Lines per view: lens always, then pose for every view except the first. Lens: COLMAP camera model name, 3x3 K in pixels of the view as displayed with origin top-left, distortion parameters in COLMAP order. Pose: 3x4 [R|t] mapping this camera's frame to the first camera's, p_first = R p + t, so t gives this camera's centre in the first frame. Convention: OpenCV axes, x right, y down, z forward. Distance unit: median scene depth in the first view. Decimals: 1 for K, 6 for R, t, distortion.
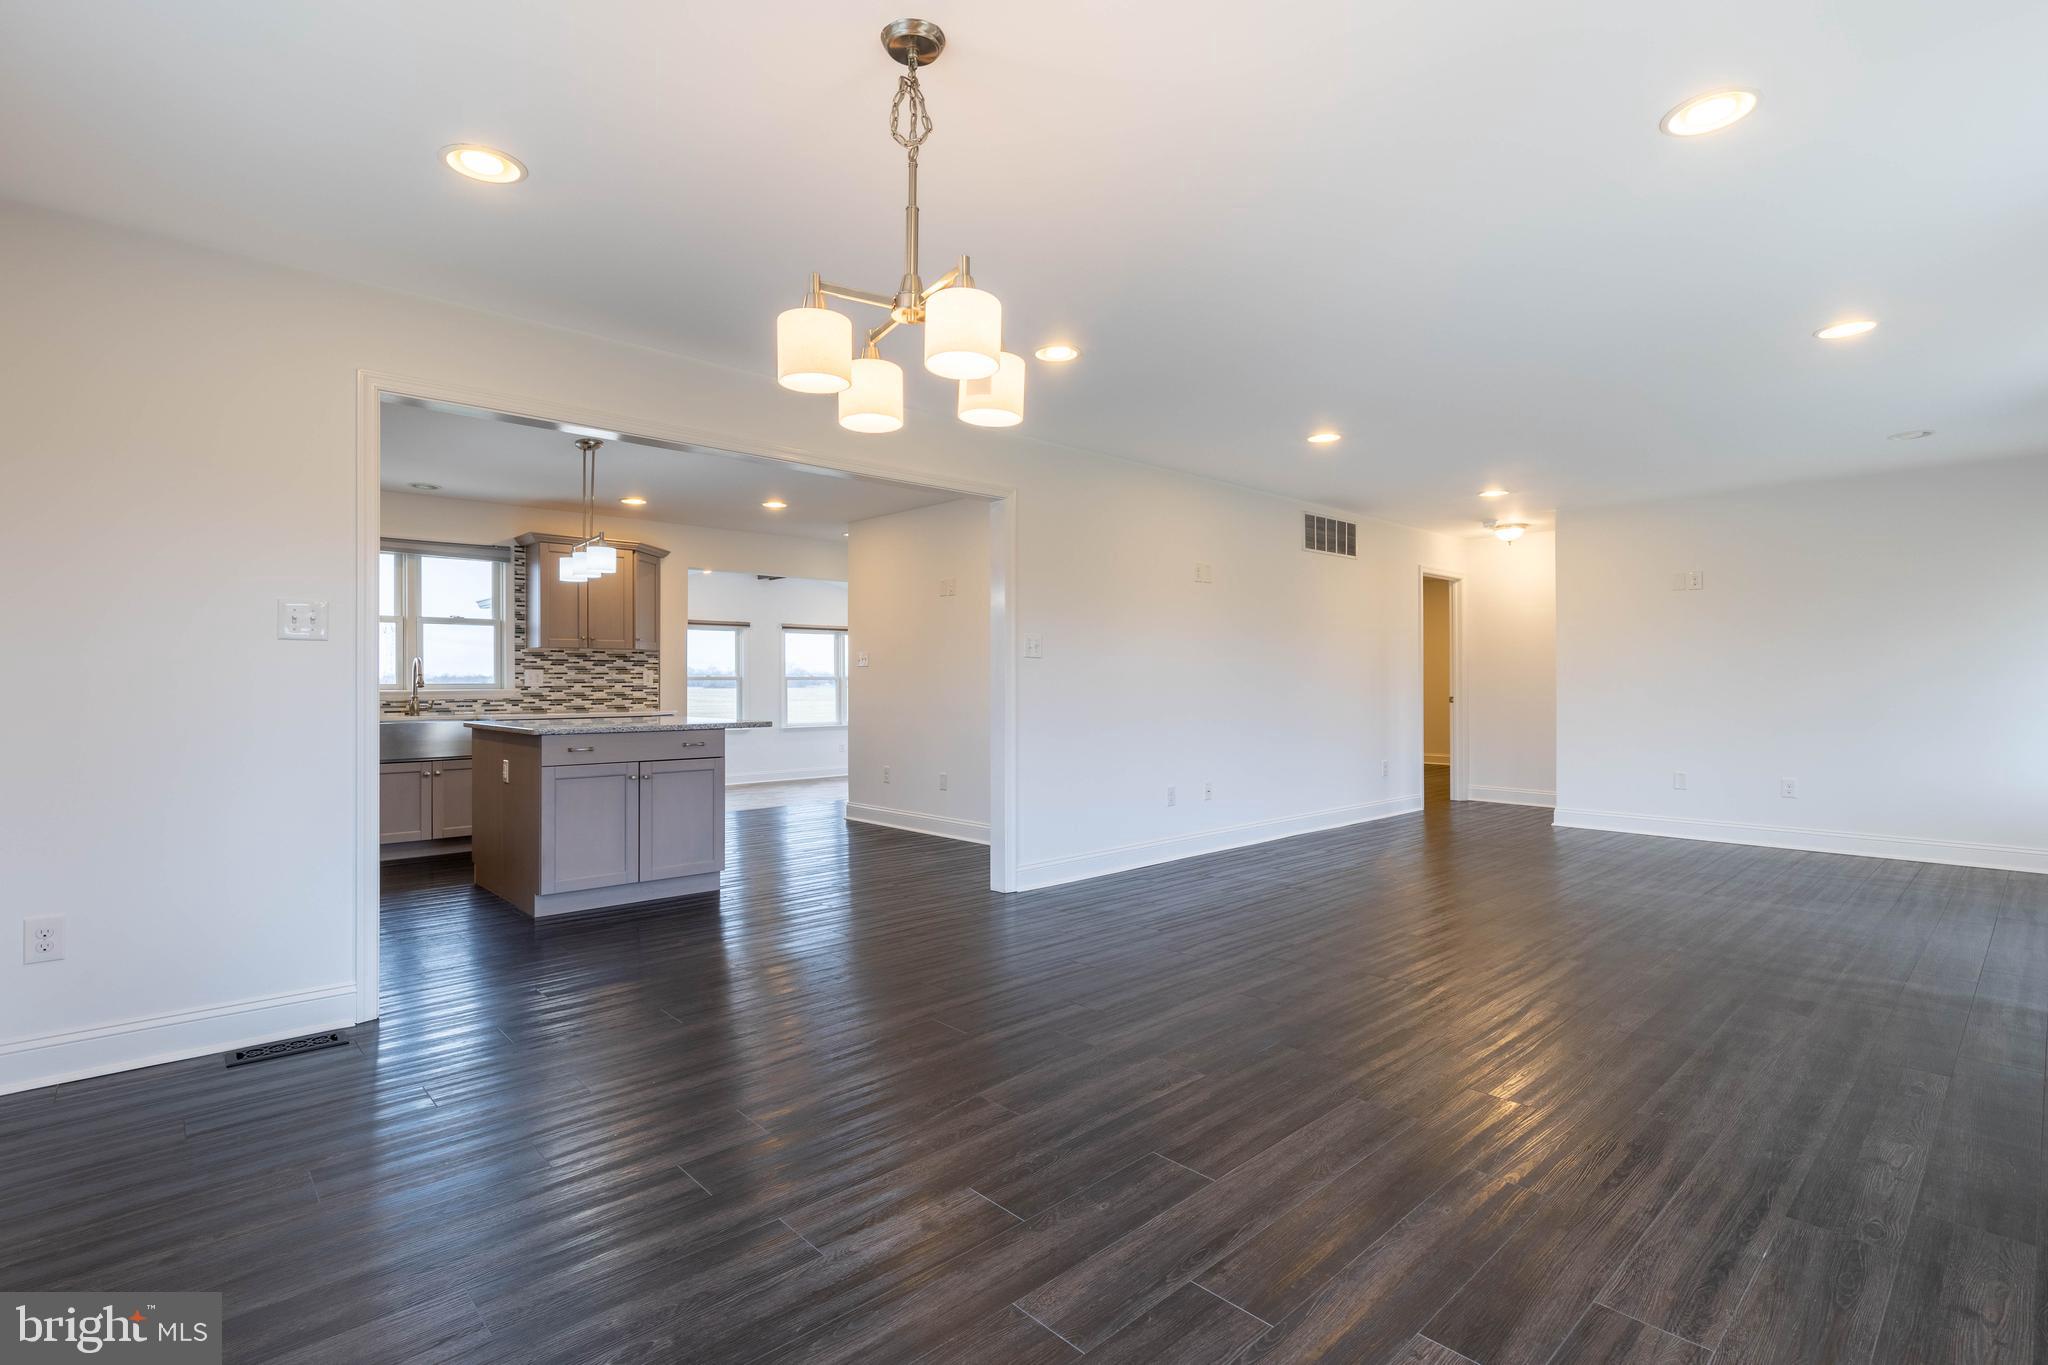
lens RADIAL K [[953.4, 0, 1025.3], [0, 953.4, 685.9], [0, 0, 1]] dist [-0.002601, -0.000619]
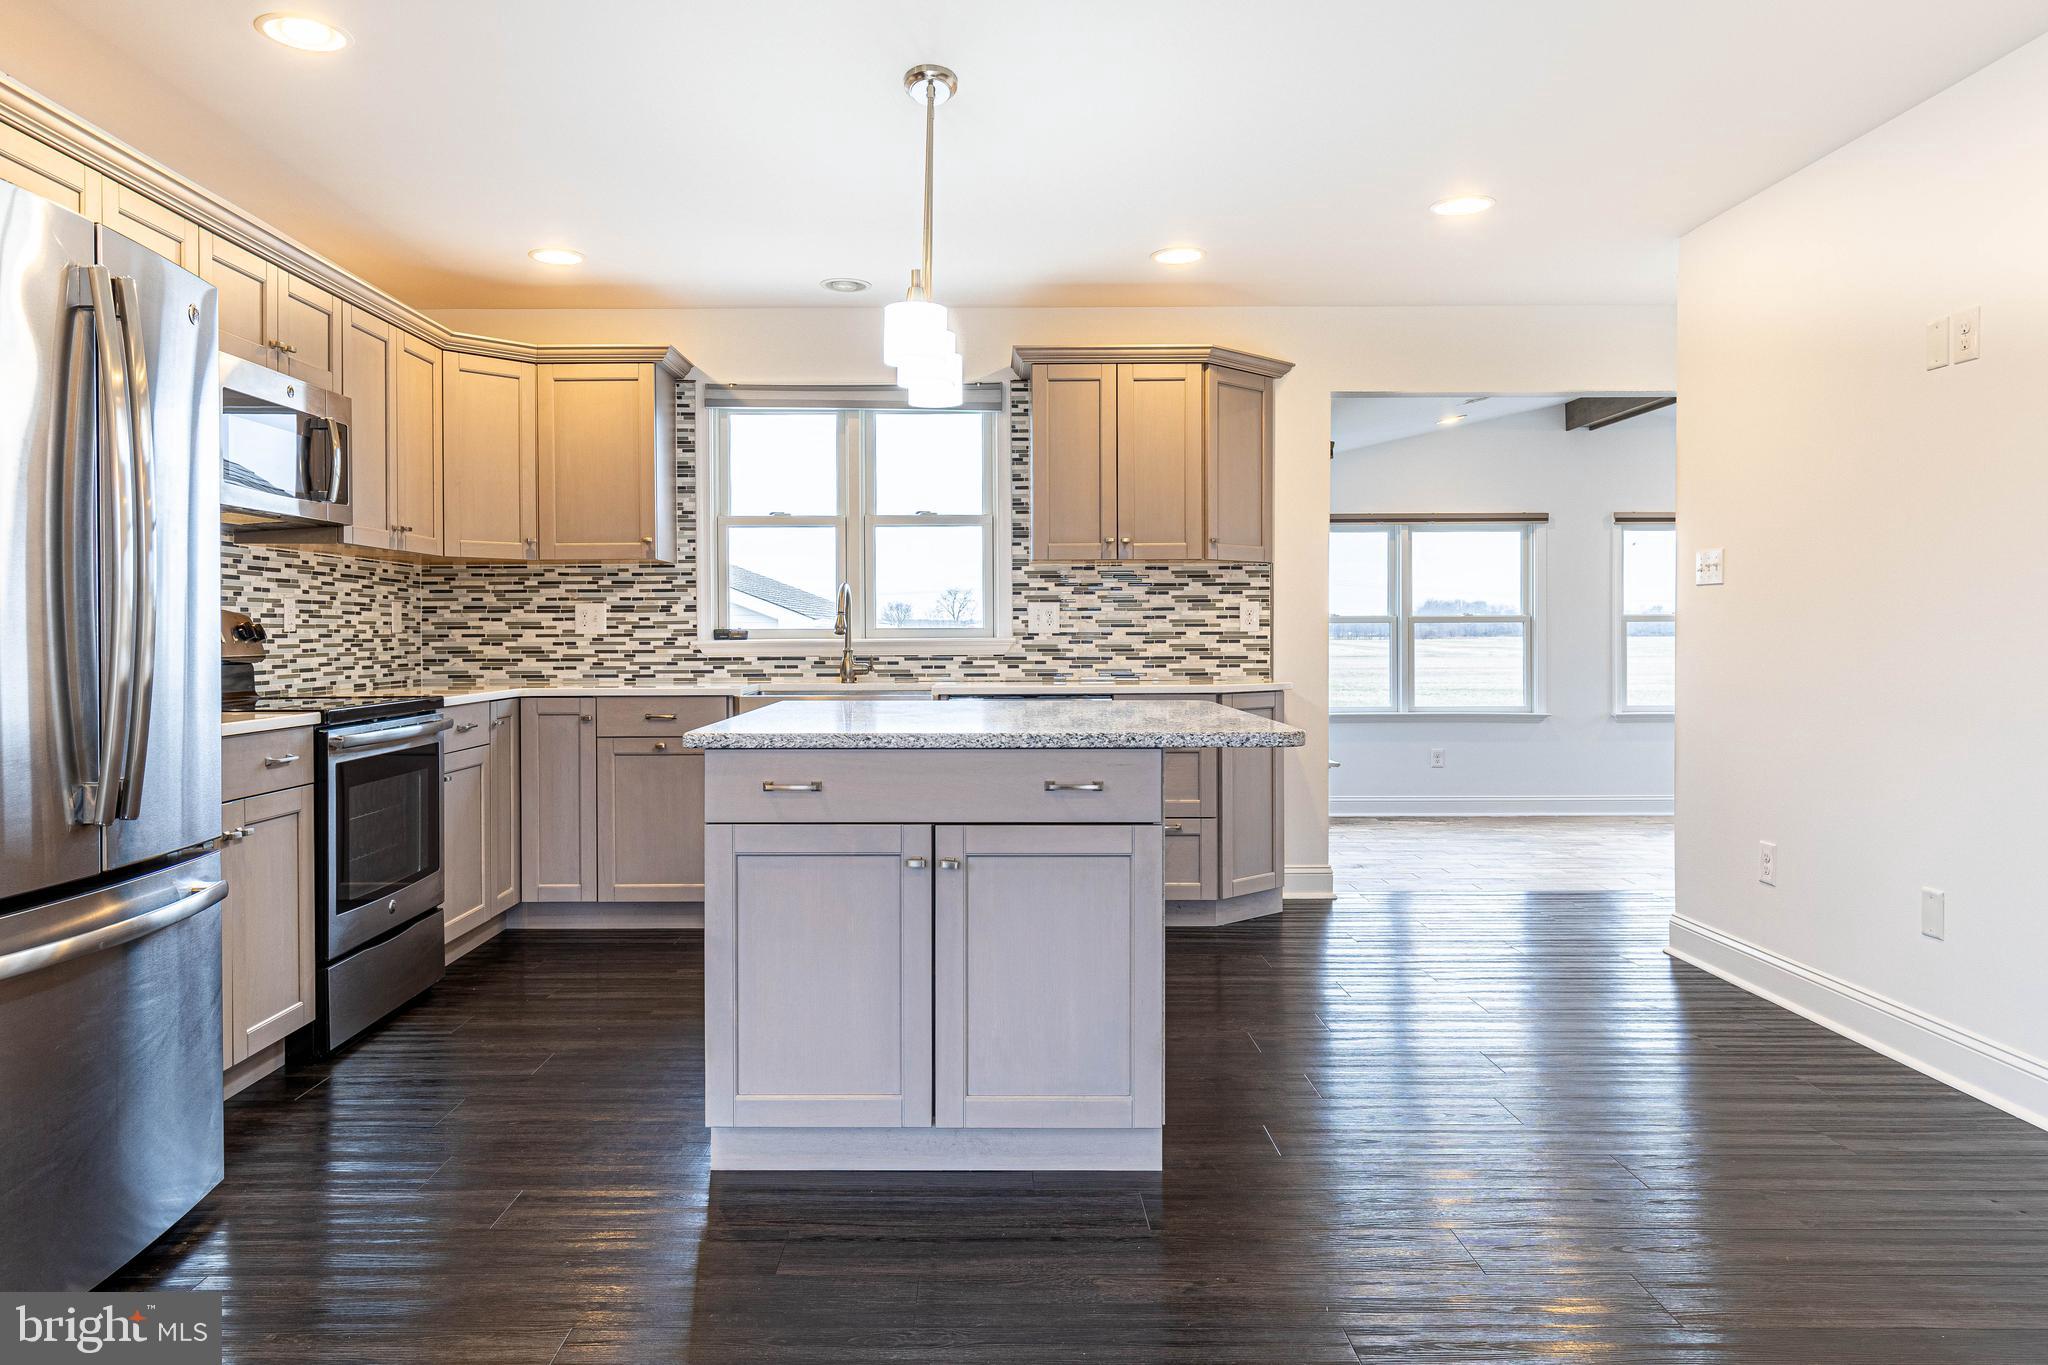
lens RADIAL K [[1331.5, 0, 1020.7], [0, 1331.5, 660.9], [0, 0, 1]] dist [0.011274, 0.000981]
pose [[0.737722, 0.015337, -0.674930, -0.005064], [-0.001418, 0.999775, 0.021170, 0.000237], [0.675103, -0.014661, 0.737578, 0.410037]]
